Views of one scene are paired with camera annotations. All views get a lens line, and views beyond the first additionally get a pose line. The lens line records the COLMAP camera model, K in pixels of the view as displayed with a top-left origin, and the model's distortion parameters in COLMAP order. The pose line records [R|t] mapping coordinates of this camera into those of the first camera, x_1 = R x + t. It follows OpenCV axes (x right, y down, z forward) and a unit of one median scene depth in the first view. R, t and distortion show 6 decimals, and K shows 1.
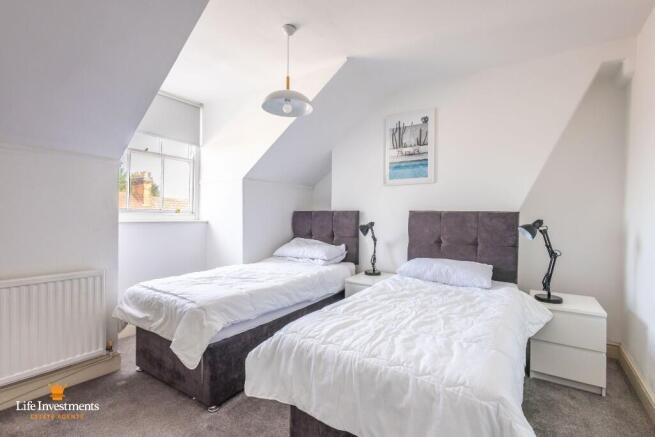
lens RADIAL K [[308.8, 0, 323.7], [0, 308.8, 229.7], [0, 0, 1]] dist [0.013174, -0.002605]
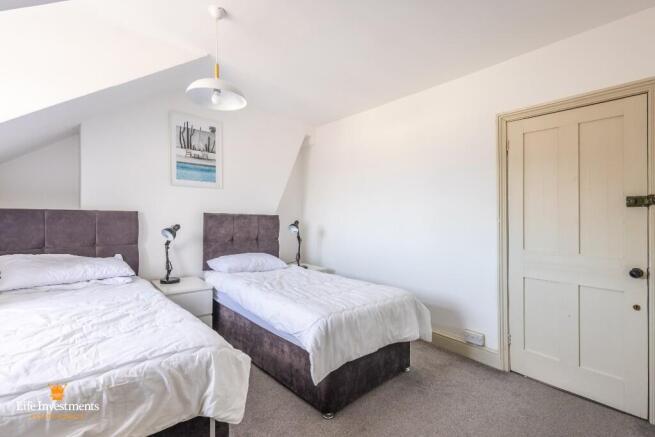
lens RADIAL K [[308.8, 0, 334.8], [0, 308.8, 229.3], [0, 0, 1]] dist [0.013174, -0.002605]
pose [[0.215388, -0.043307, 0.975568, -0.646808], [0.032530, 0.998780, 0.037155, -0.030044], [-0.975987, 0.023733, 0.216534, 0.344565]]
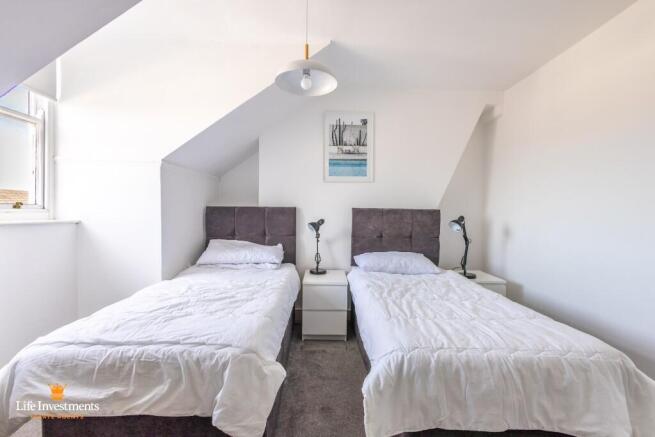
lens RADIAL K [[308.8, 0, 325.8], [0, 308.8, 227.1], [0, 0, 1]] dist [0.013174, -0.002605]
pose [[0.811632, -0.030526, 0.583370, -0.399266], [0.023415, 0.999531, 0.019727, -0.018753], [-0.583699, -0.002351, 0.811967, 0.212222]]
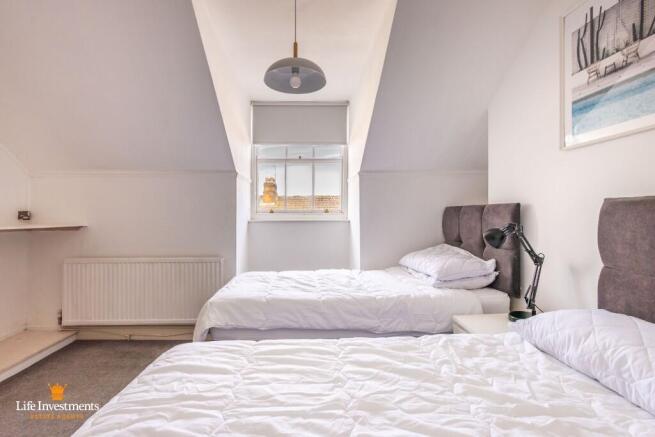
lens RADIAL K [[308.8, 0, 303.8], [0, 308.8, 220.9], [0, 0, 1]] dist [0.013174, -0.002605]
pose [[0.574968, 0.003451, -0.818169, 0.391085], [-0.026064, 0.999561, -0.014101, -0.011290], [0.817761, 0.029432, 0.574805, 0.394306]]
